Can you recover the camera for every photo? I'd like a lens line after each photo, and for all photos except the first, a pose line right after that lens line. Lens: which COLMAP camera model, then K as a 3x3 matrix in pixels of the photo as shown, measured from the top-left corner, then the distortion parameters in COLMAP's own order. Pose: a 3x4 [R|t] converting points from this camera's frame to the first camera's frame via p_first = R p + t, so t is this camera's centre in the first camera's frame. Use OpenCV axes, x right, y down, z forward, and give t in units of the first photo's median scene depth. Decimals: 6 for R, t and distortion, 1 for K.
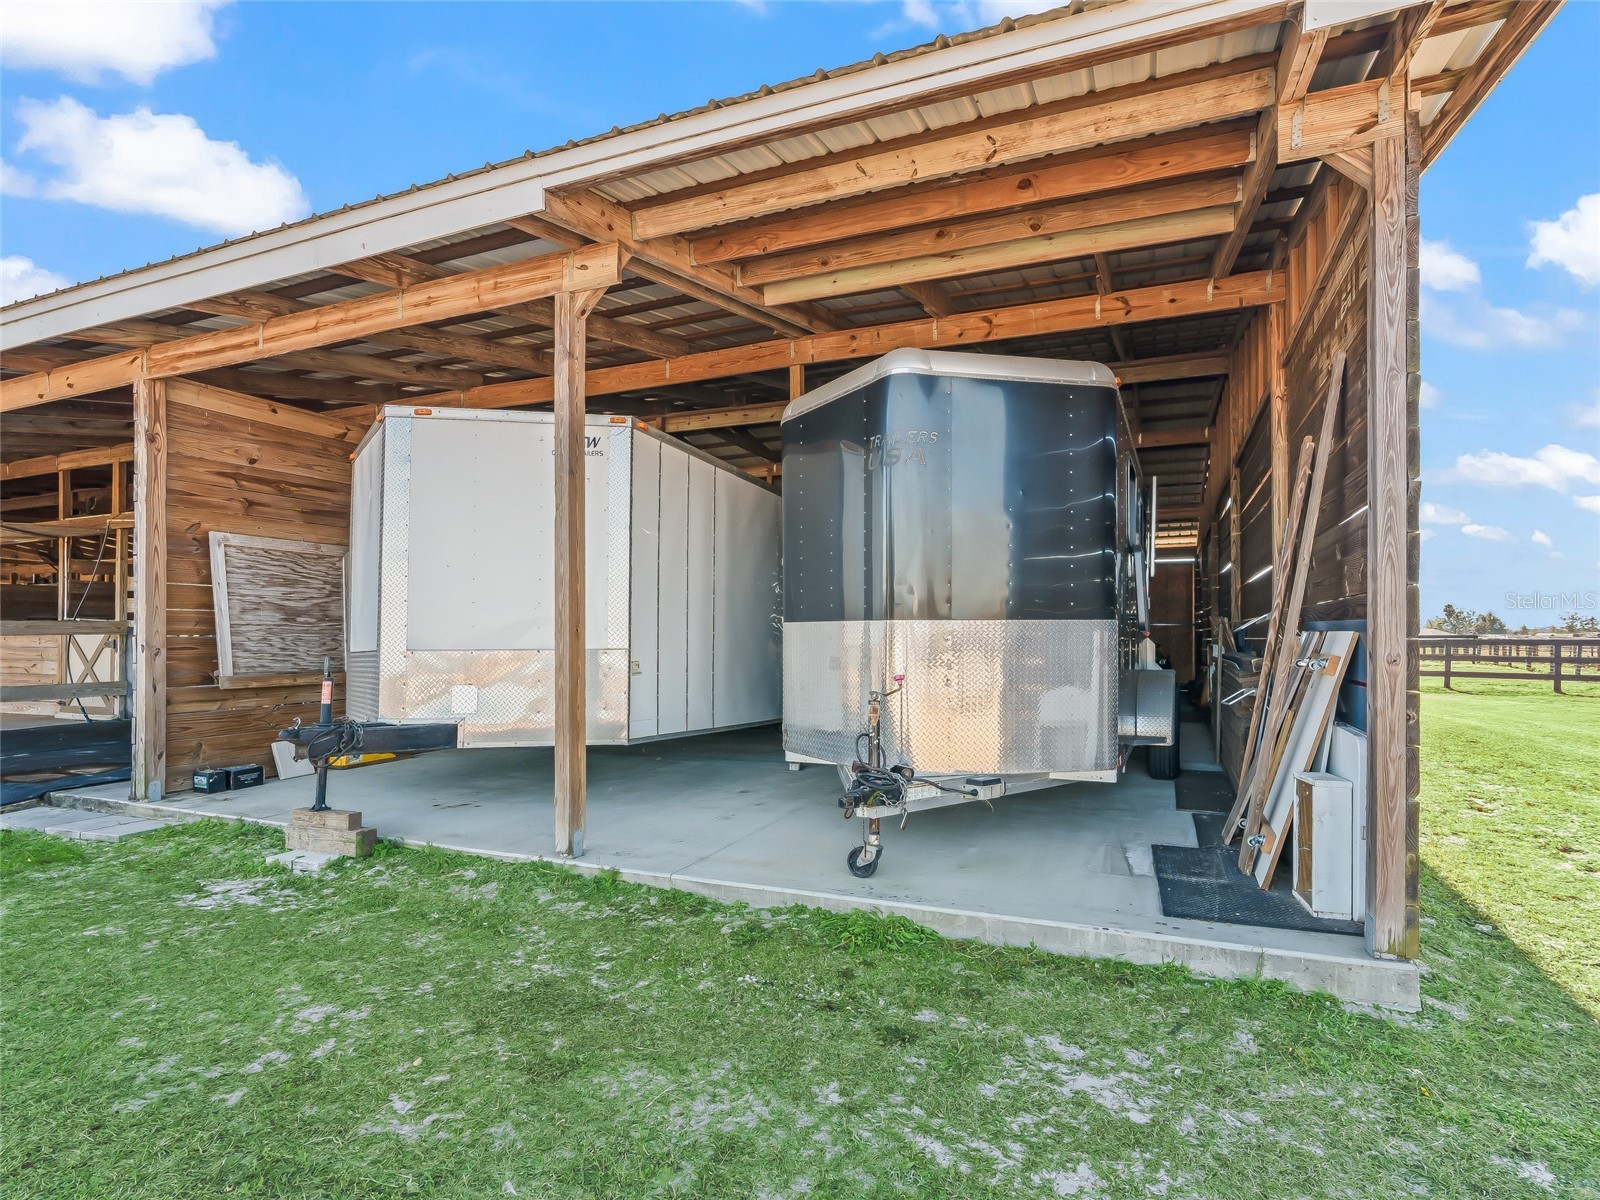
lens RADIAL K [[850.8, 0, 799.1], [0, 850.8, 607.4], [0, 0, 1]] dist [0.004054, -0.004700]
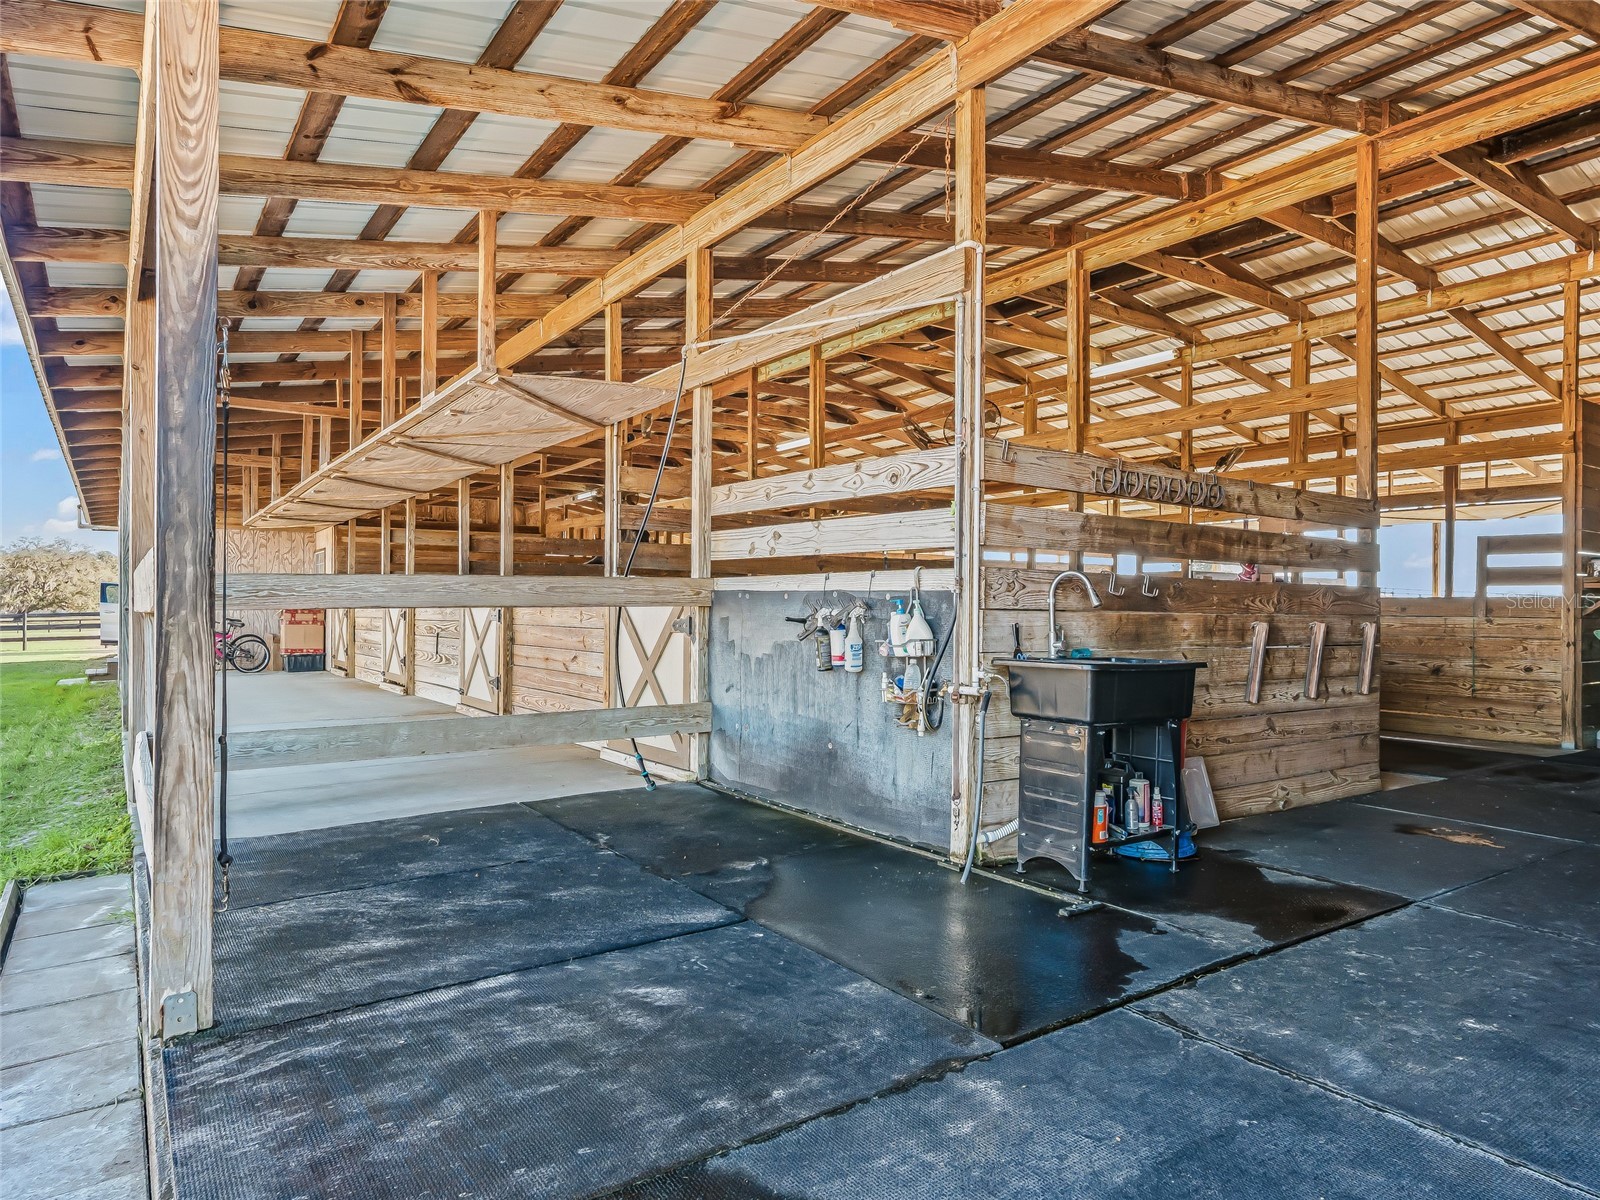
lens RADIAL K [[874.0, 0, 799.3], [0, 874.0, 613.0], [0, 0, 1]] dist [0.000725, -0.000029]
pose [[0.870259, 0.014429, -0.492384, -0.499052], [-0.003857, 0.999740, 0.022480, 0.024093], [0.492580, -0.017664, 0.870088, 0.590015]]
